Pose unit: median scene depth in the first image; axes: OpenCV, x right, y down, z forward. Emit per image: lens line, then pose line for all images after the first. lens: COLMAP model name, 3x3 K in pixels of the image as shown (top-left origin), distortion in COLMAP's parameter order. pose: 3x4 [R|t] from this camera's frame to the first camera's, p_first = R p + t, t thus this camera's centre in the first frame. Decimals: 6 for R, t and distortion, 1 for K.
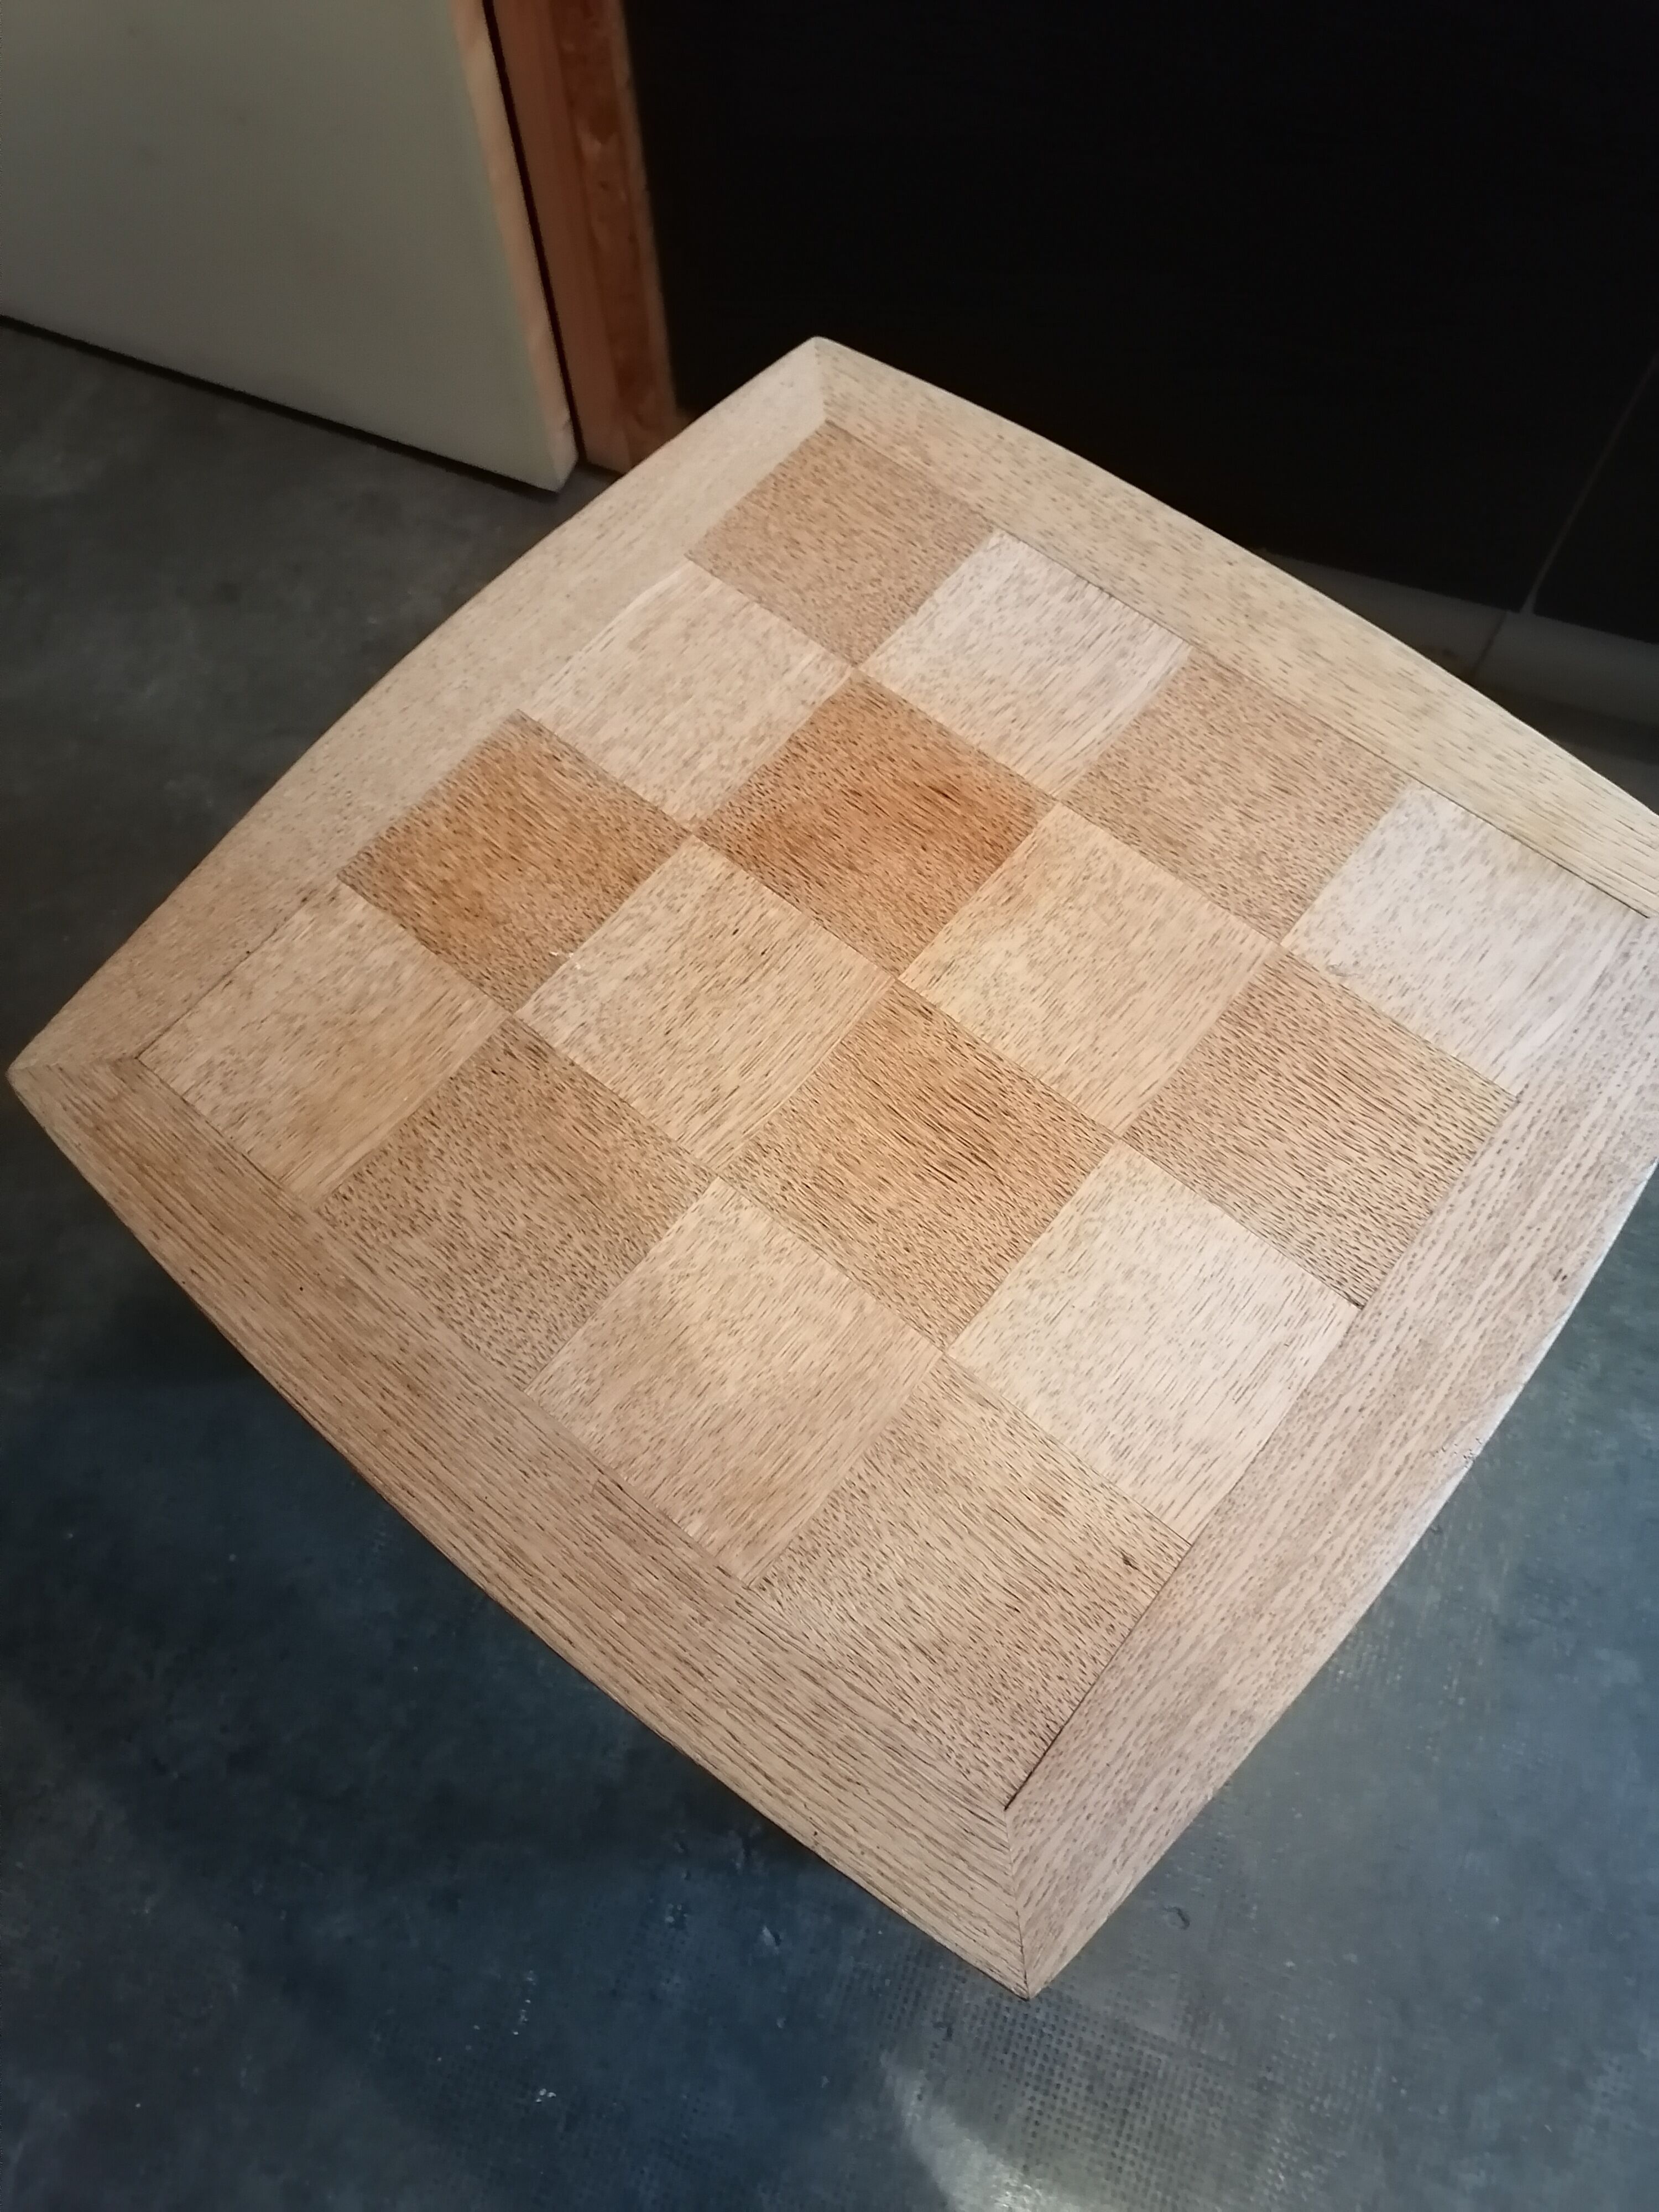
lens RADIAL K [[1696.9, 0, 829.5], [0, 1696.9, 1106.0], [0, 0, 1]] dist [0.061848, -0.085124]
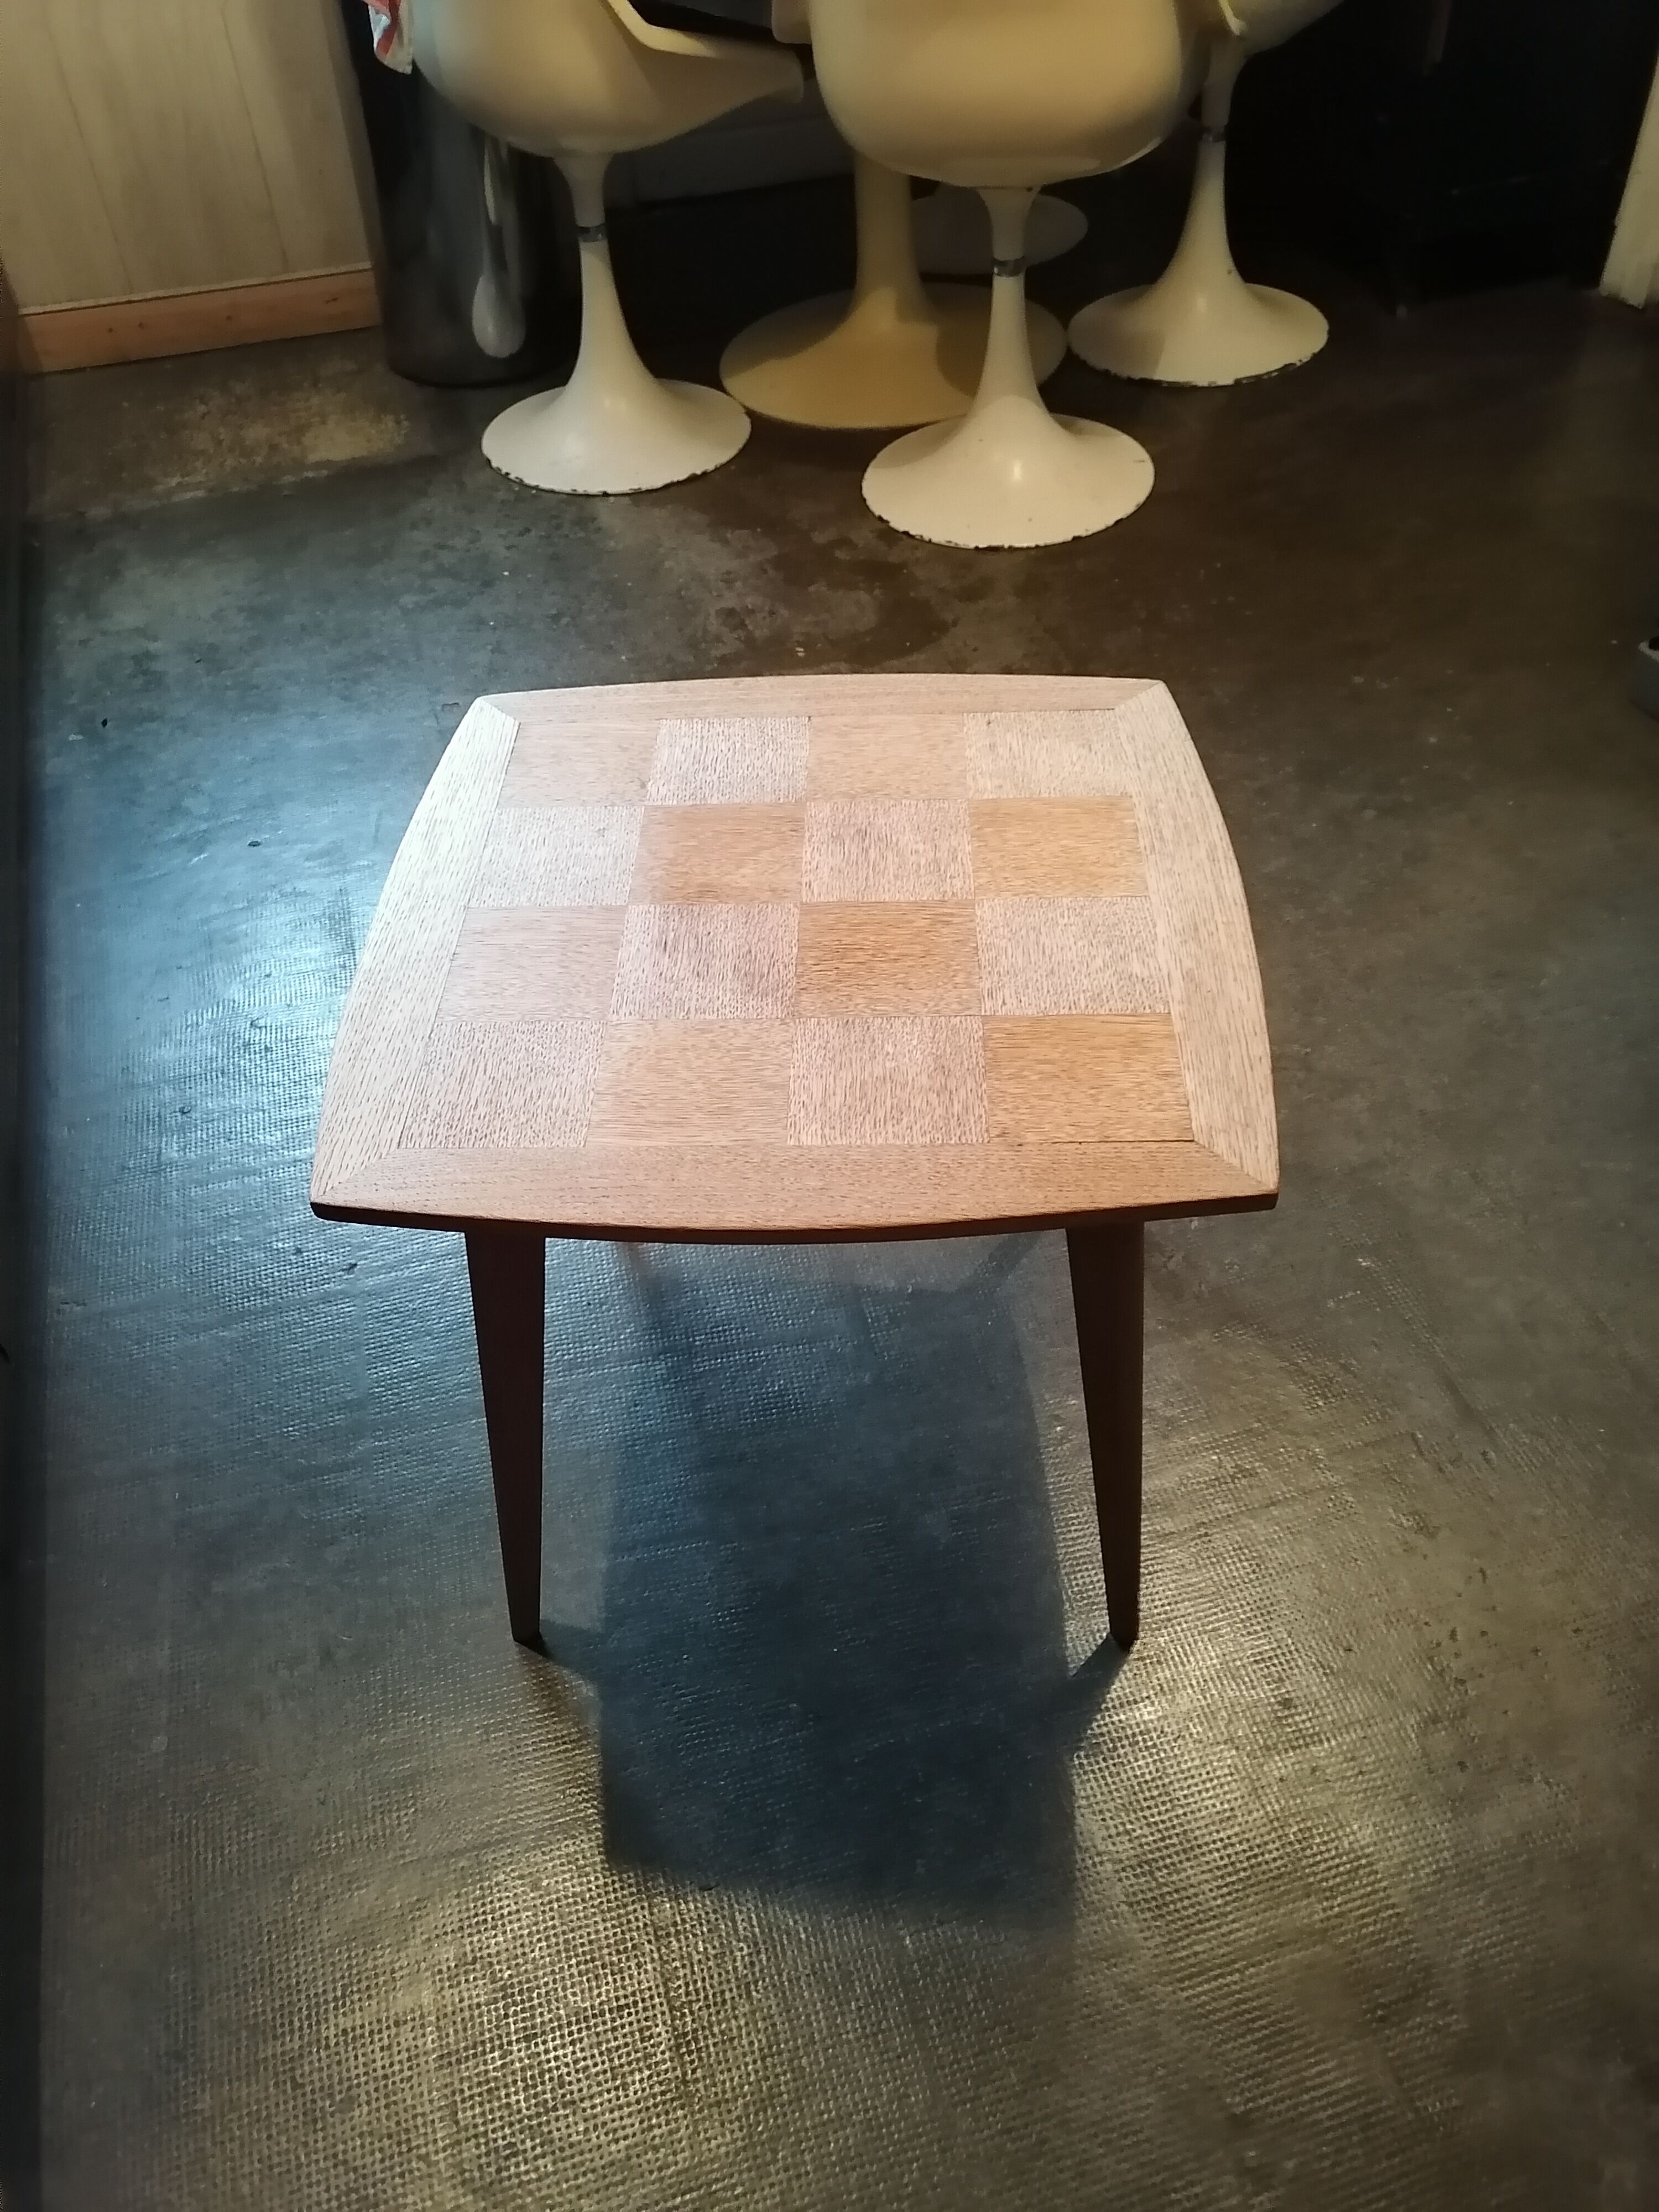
lens RADIAL K [[1696.9, 0, 829.5], [0, 1696.9, 1106.0], [0, 0, 1]] dist [0.061848, -0.085124]
pose [[-0.621173, -0.507542, 0.597114, -0.955550], [0.734991, -0.112942, 0.668605, -1.065560], [-0.271905, 0.854193, 0.443195, 0.438497]]
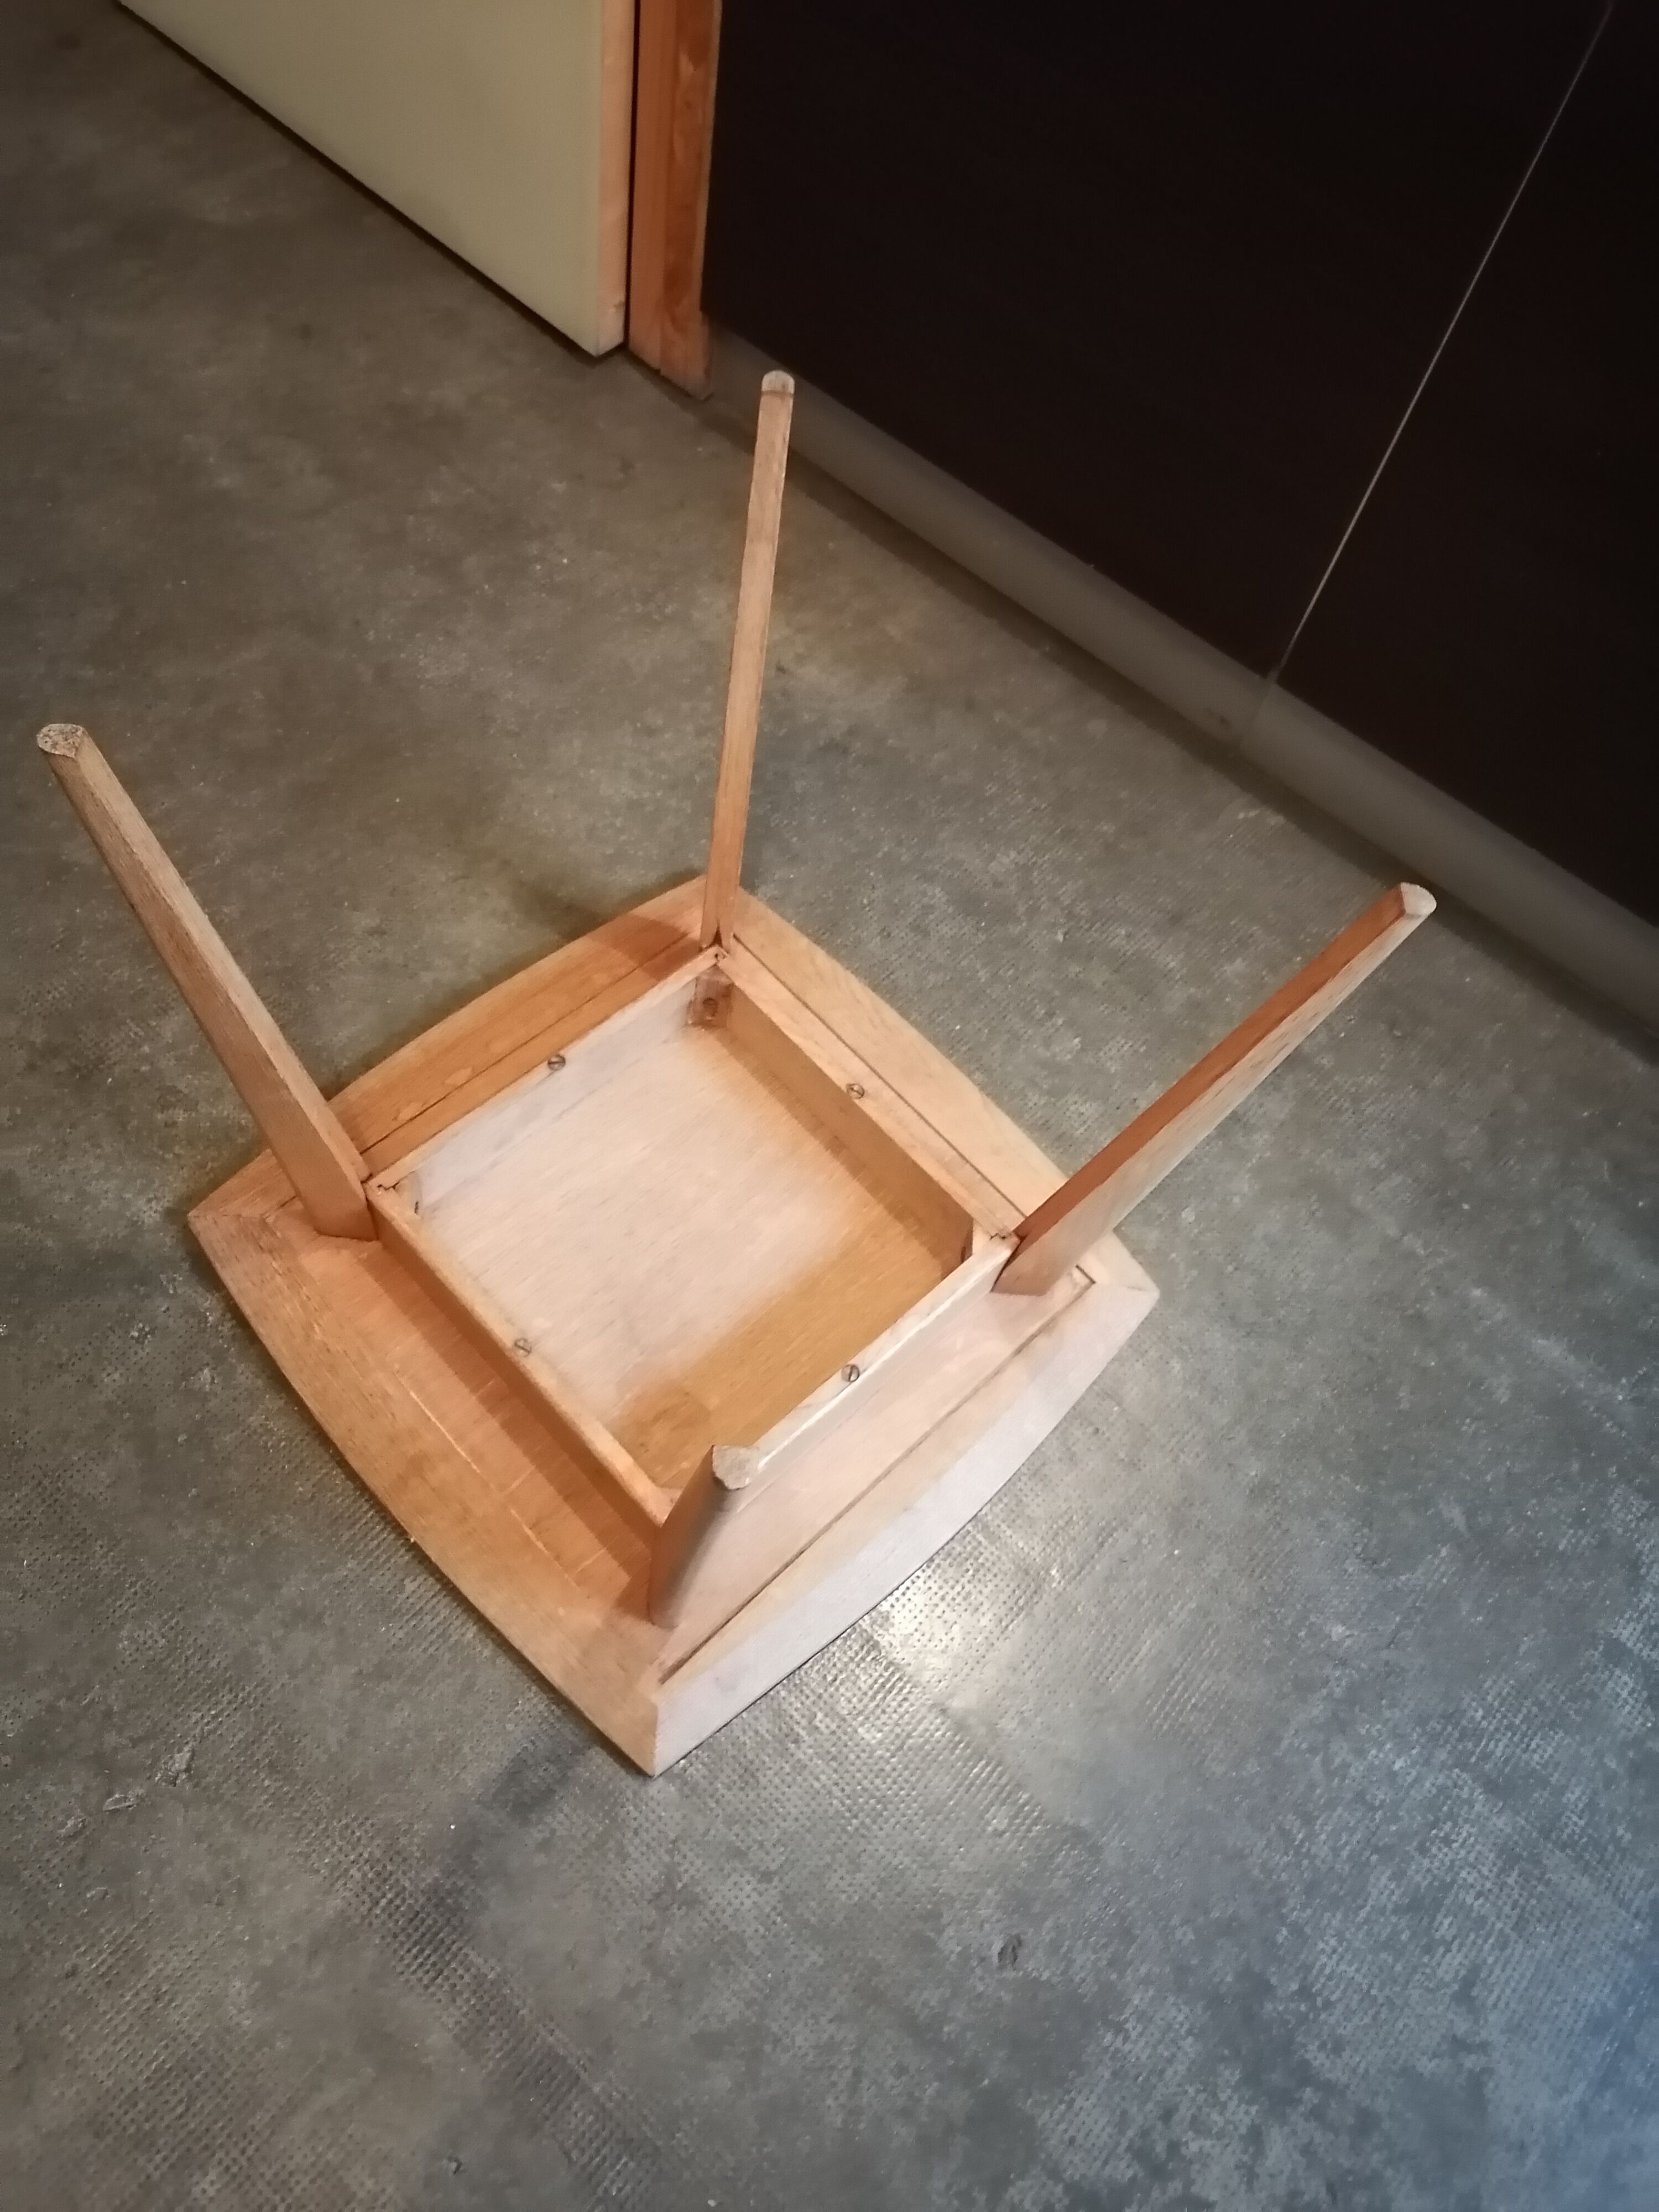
lens RADIAL K [[1696.9, 0, 829.5], [0, 1696.9, 1106.0], [0, 0, 1]] dist [0.061848, -0.085124]
pose [[0.929638, 0.366197, -0.040915, 0.474499], [-0.368413, 0.921685, -0.121525, 0.421365], [-0.006791, 0.128048, 0.991745, -0.249700]]
